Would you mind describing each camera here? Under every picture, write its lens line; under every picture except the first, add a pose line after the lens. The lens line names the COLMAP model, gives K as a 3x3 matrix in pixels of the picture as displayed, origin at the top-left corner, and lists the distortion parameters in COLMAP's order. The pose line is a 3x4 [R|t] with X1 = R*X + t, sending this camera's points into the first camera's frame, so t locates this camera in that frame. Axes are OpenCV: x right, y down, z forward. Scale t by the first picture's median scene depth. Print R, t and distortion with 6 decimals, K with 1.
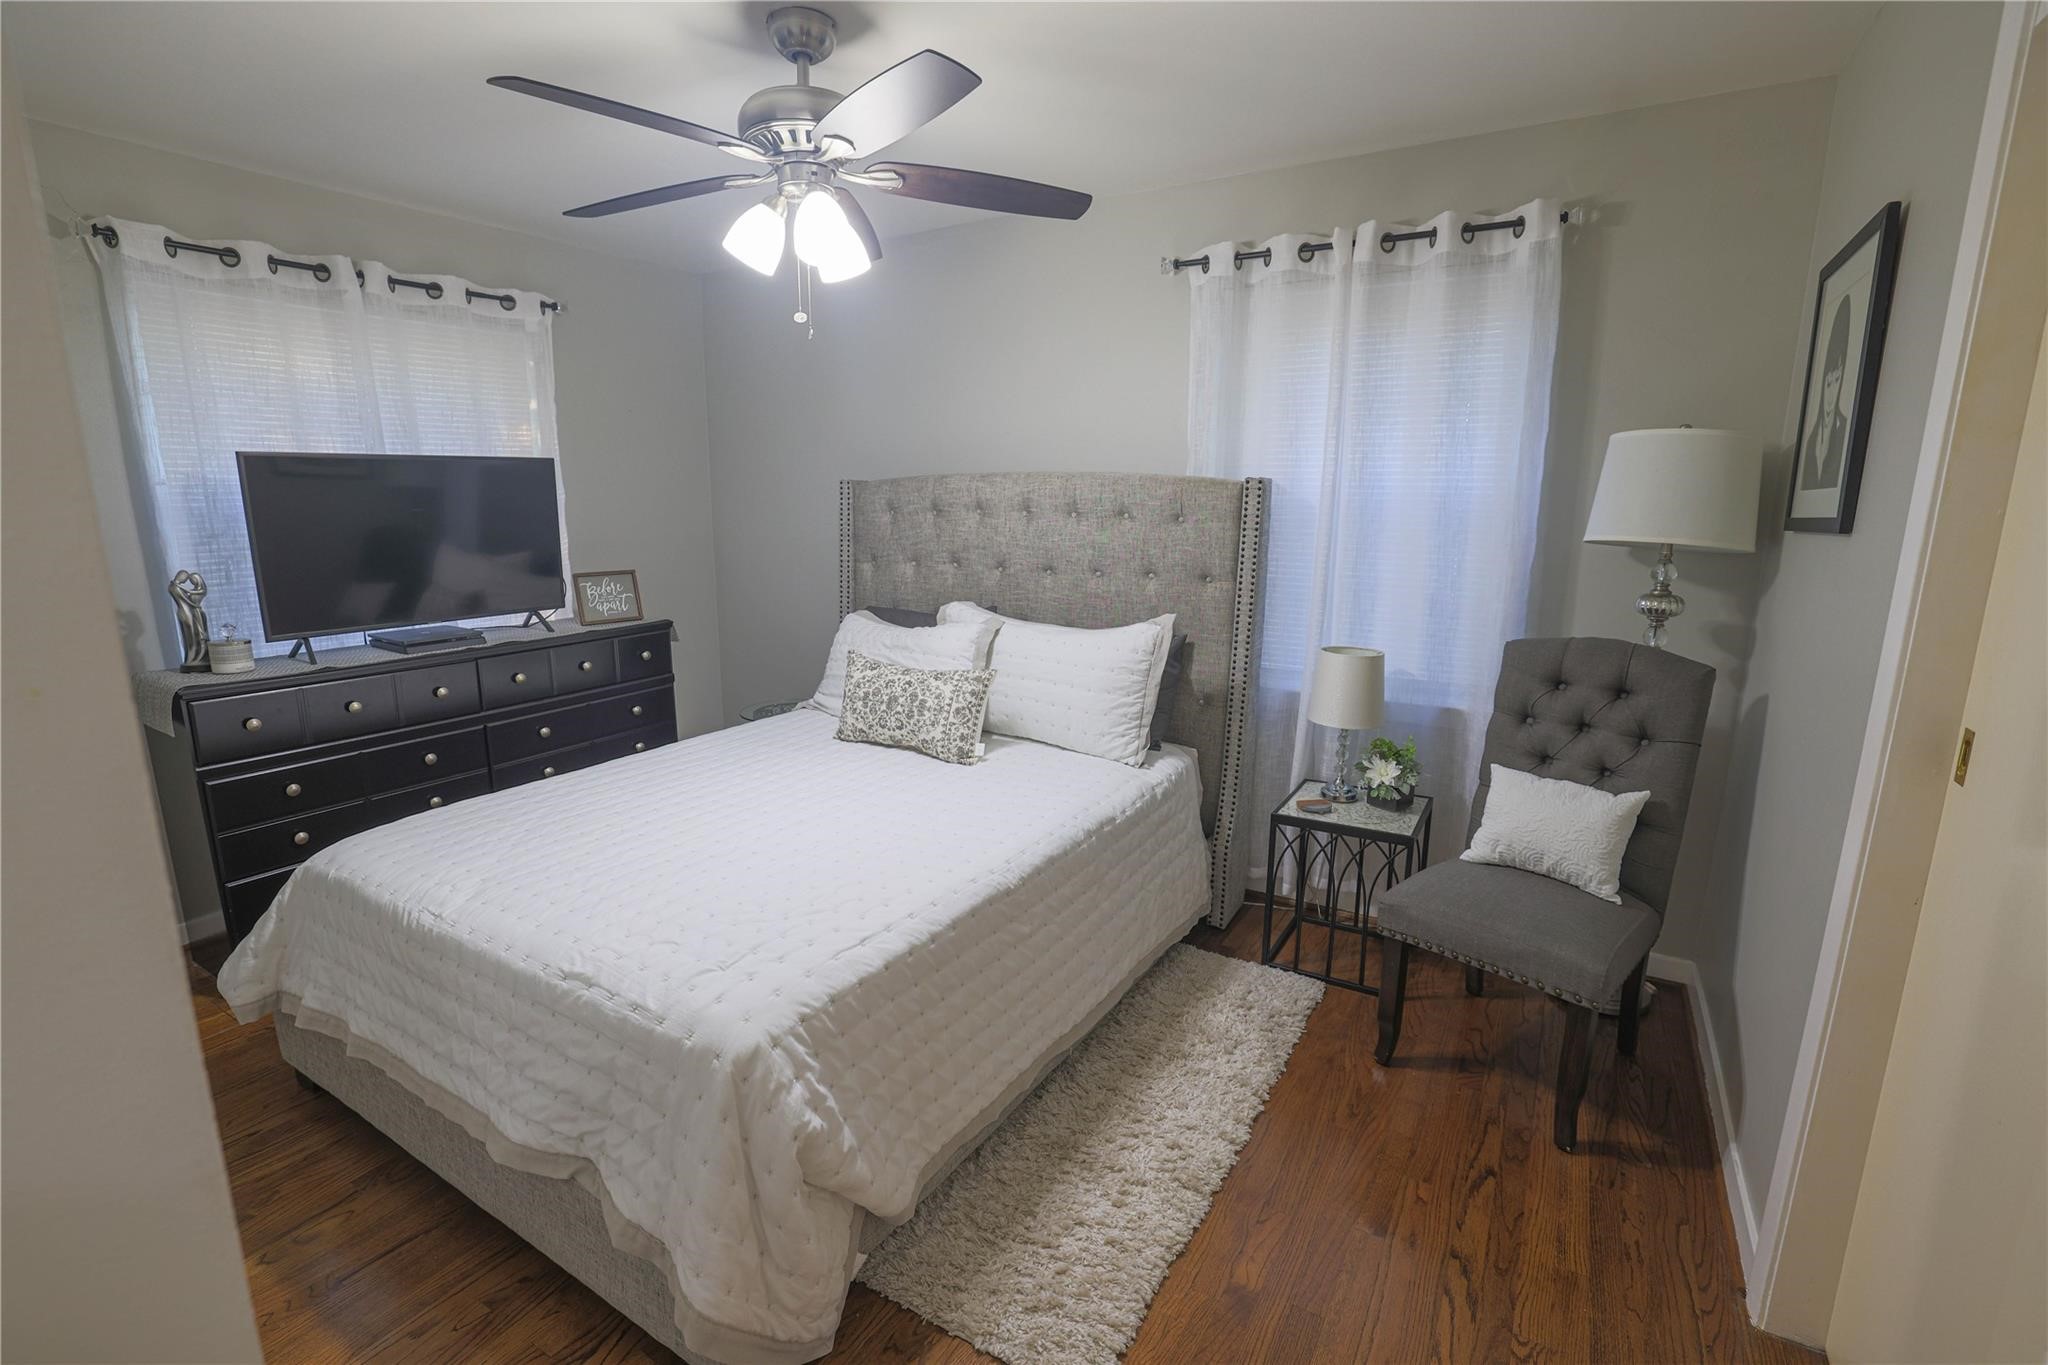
lens RADIAL K [[932.1, 0, 1016.1], [0, 932.1, 695.1], [0, 0, 1]] dist [-0.062783, 0.026472]
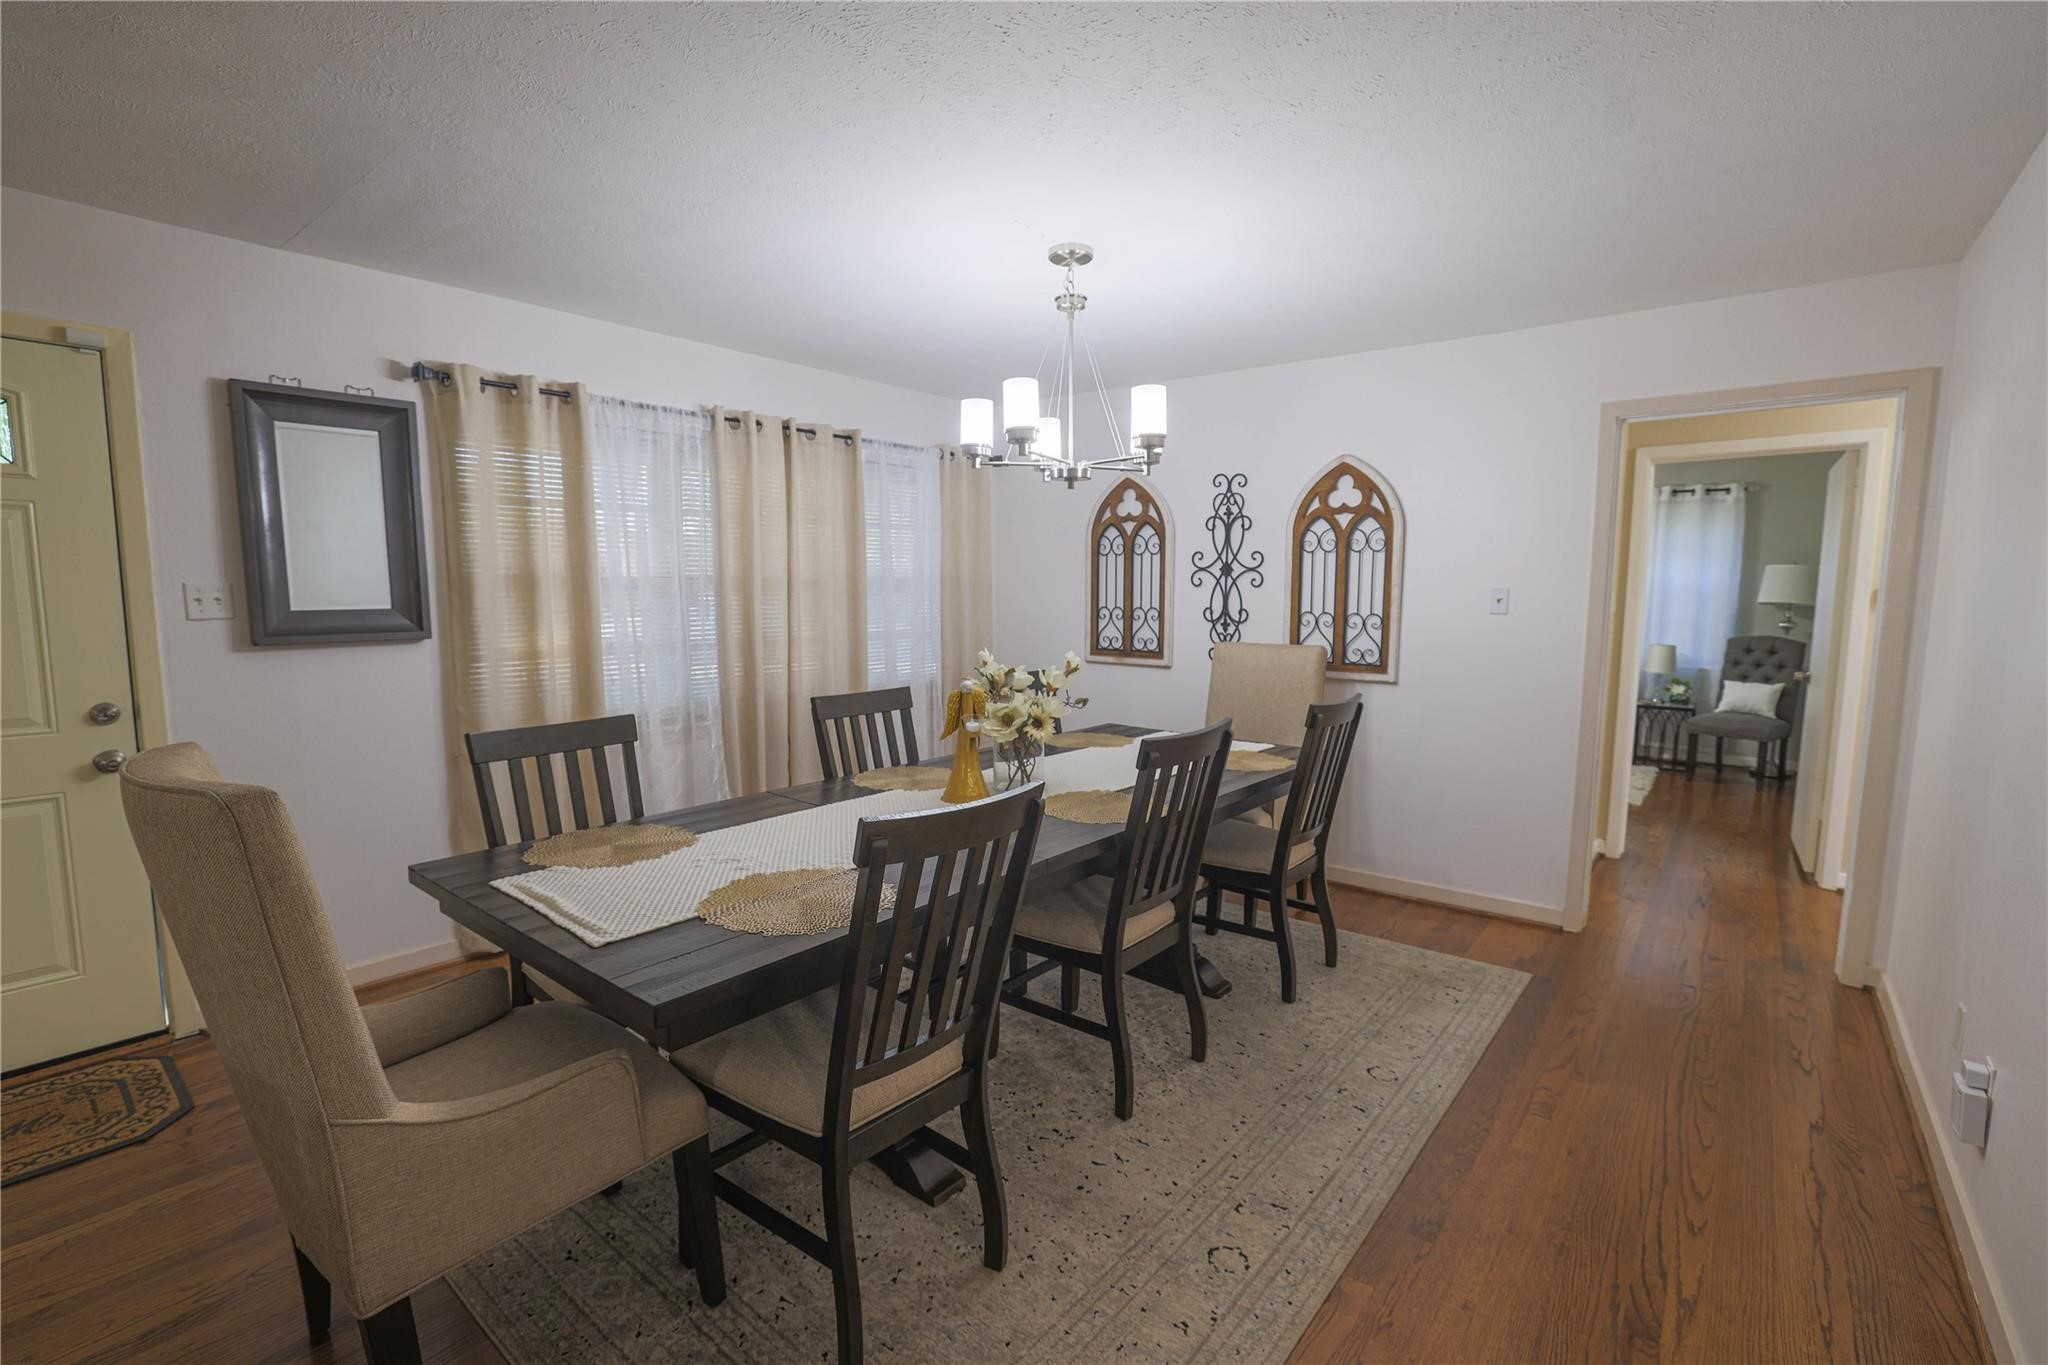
lens RADIAL K [[932.1, 0, 1016.1], [0, 932.1, 695.1], [0, 0, 1]] dist [-0.062783, 0.026472]
pose [[0.991179, 0.016516, -0.131498, -1.261522], [-0.027879, 0.995987, -0.085047, 0.413673], [0.129566, 0.087963, 0.987662, -2.008300]]
